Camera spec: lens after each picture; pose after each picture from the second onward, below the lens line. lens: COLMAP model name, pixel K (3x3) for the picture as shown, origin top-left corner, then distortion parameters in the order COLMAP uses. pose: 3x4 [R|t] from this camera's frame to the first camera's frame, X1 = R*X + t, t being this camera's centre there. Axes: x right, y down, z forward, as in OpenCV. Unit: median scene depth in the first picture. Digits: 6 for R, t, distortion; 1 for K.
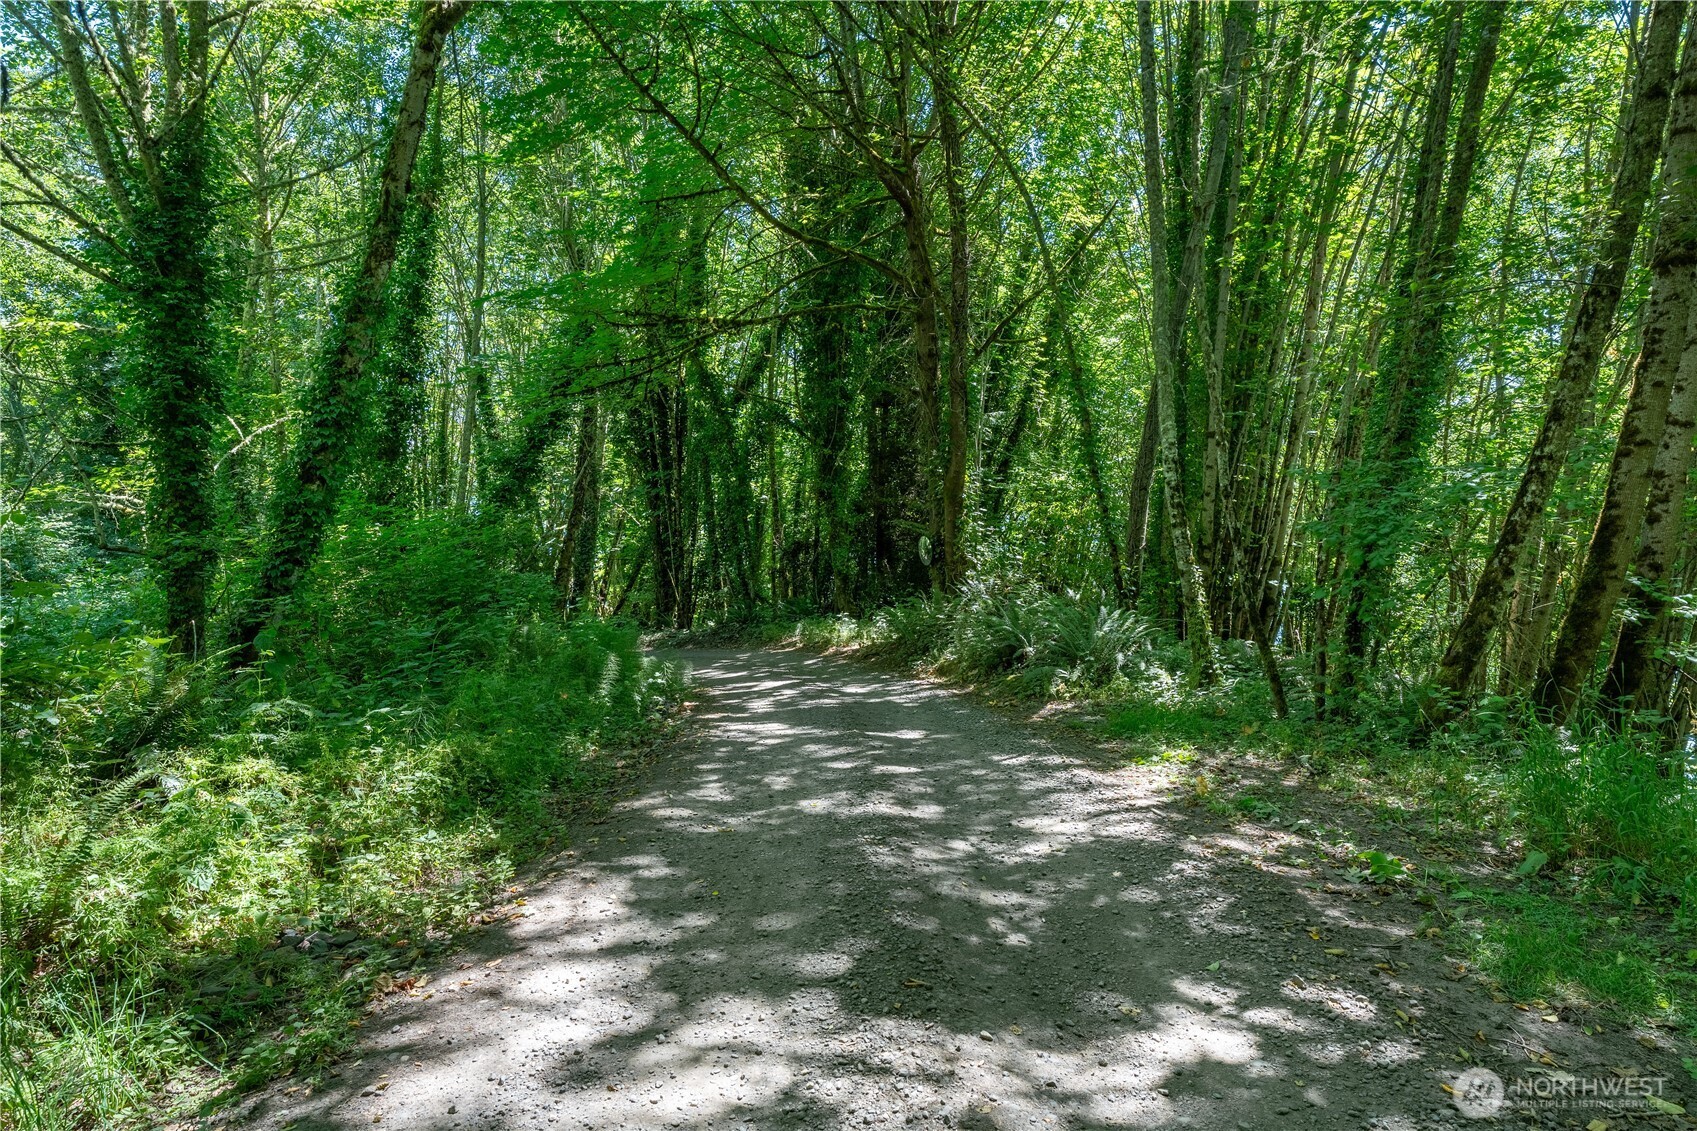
lens RADIAL K [[954.6, 0, 848.8], [0, 954.6, 591.9], [0, 0, 1]] dist [0.003855, 0.002601]
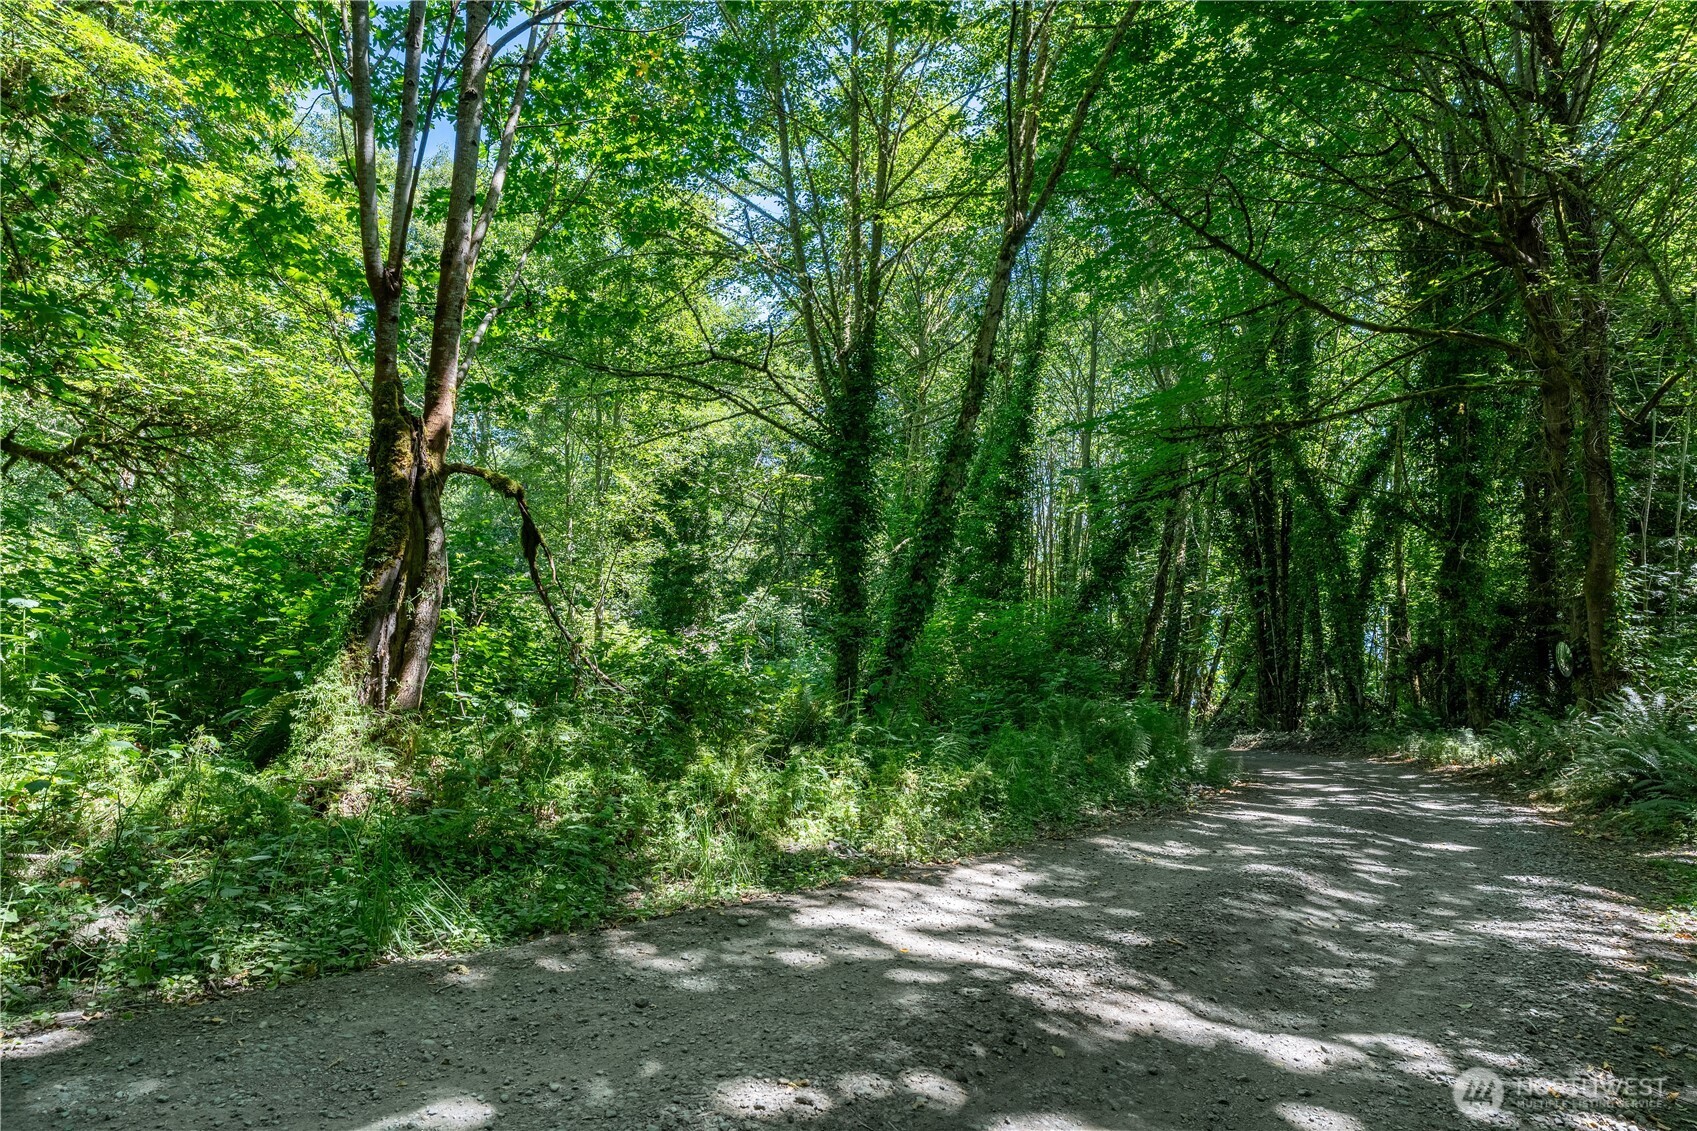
lens RADIAL K [[954.6, 0, 848.8], [0, 954.6, 591.9], [0, 0, 1]] dist [0.003855, 0.002601]
pose [[0.798431, 0.007863, -0.602035, 0.087205], [-0.068947, 0.994531, -0.078449, 0.007958], [0.598126, 0.104145, 0.794606, -0.068595]]
